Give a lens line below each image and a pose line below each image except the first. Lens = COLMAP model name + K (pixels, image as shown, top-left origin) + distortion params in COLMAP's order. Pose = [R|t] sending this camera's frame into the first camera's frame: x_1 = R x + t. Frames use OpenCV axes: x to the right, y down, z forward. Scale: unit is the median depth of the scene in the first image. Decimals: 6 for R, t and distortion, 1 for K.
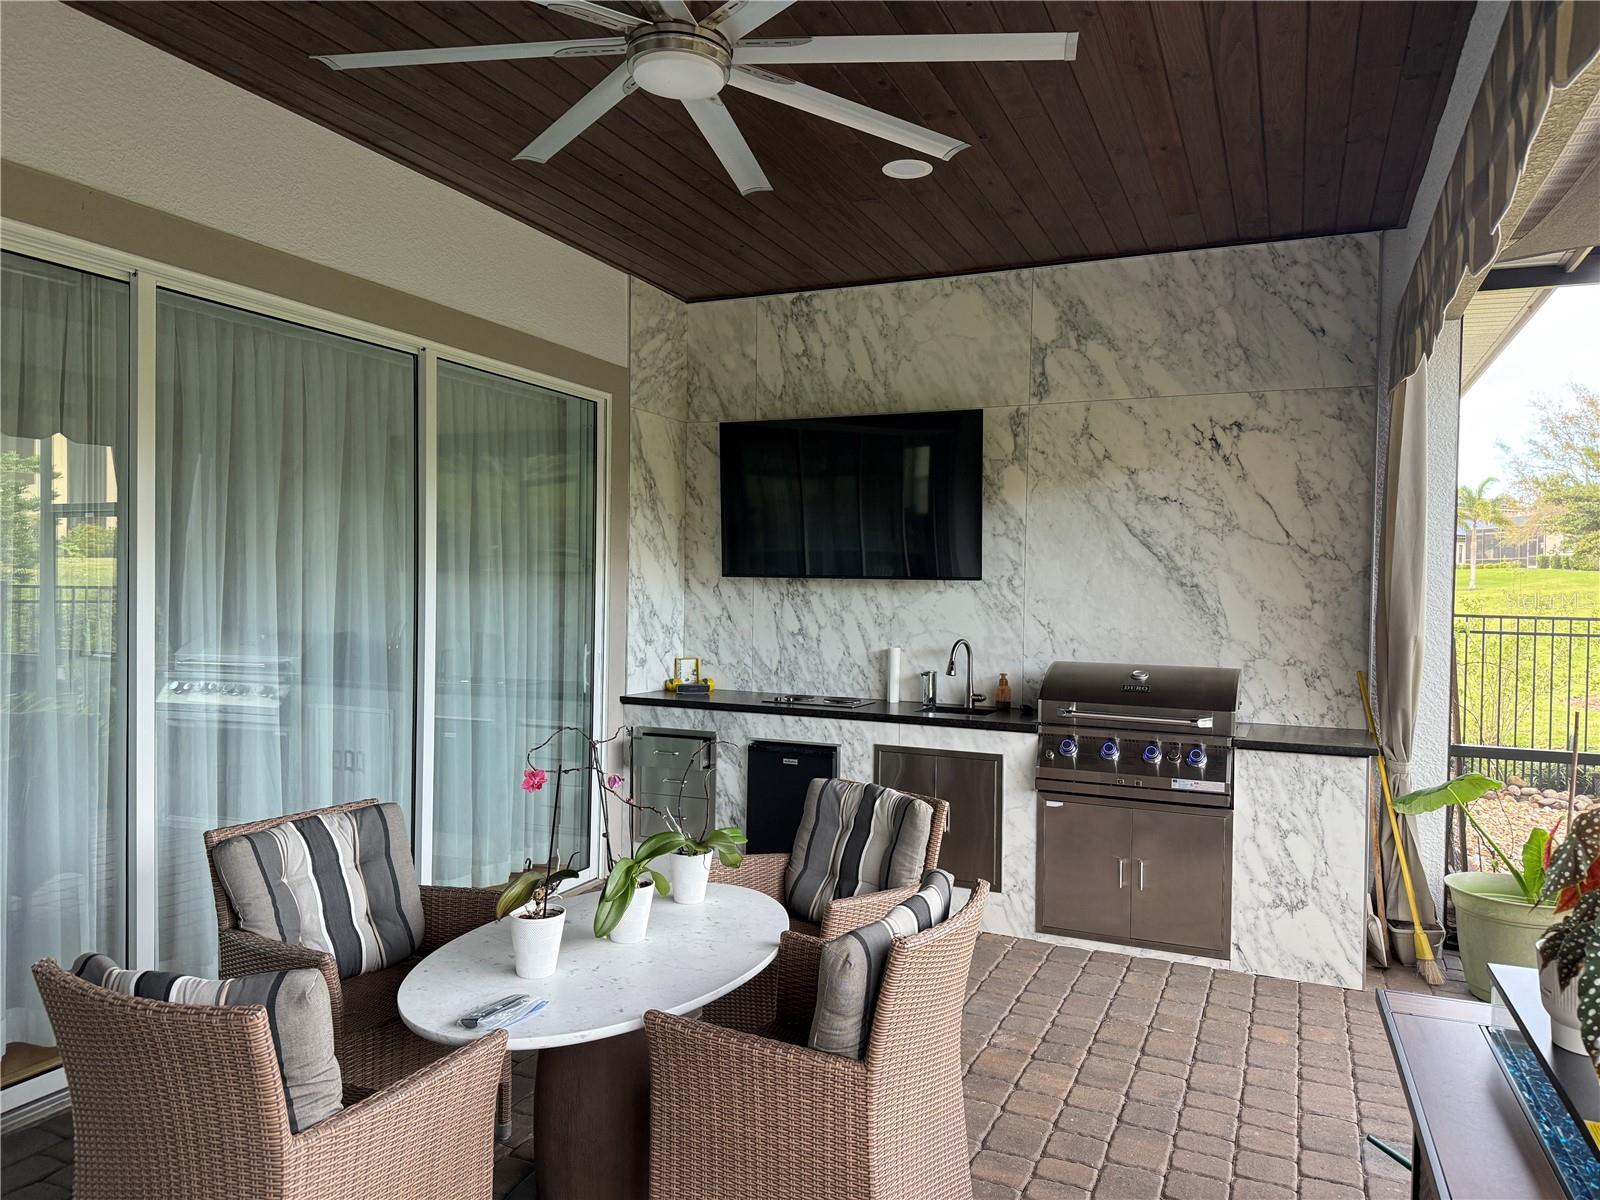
lens RADIAL K [[1126.4, 0, 796.1], [0, 1126.4, 598.4], [0, 0, 1]] dist [0.051611, -0.057938]
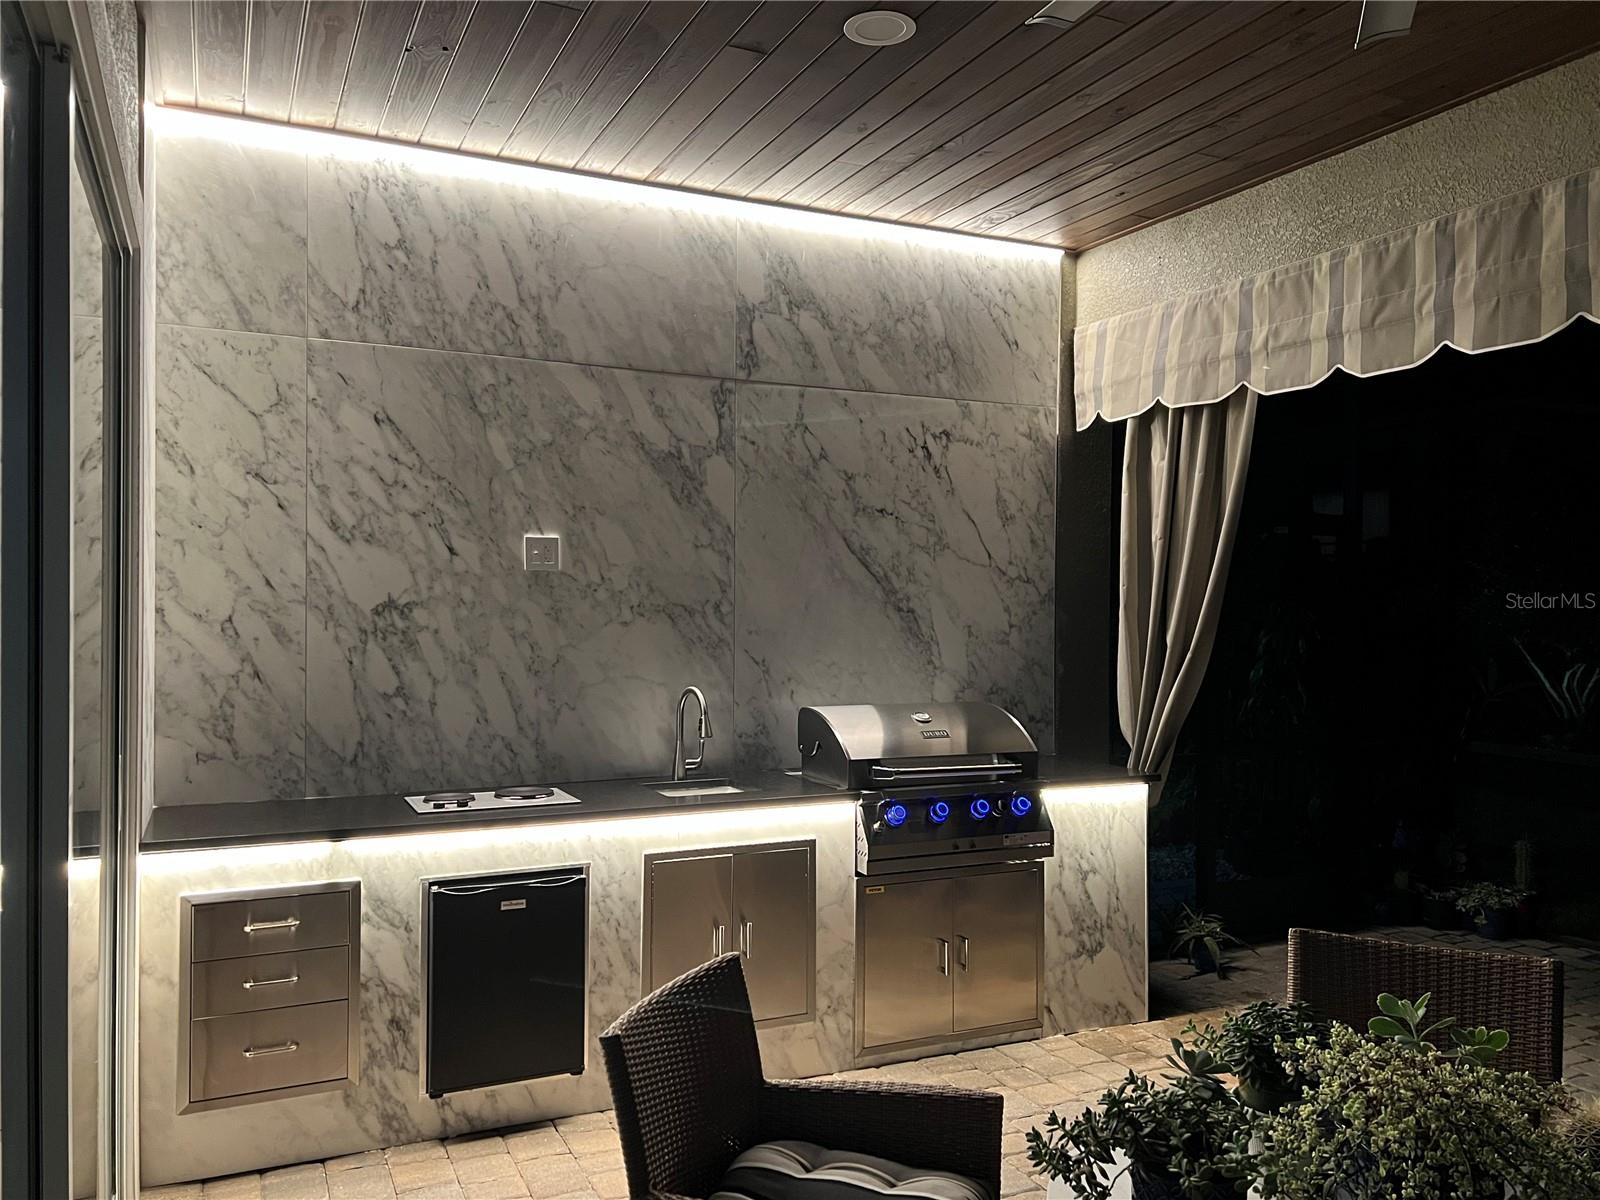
lens RADIAL K [[1192.3, 0, 803.8], [0, 1192.3, 605.0], [0, 0, 1]] dist [0.063218, -0.053515]
pose [[0.648390, -0.012993, 0.761198, -0.410155], [0.011372, 0.999908, 0.007381, -0.023460], [-0.761224, 0.003871, 0.648478, 0.458395]]
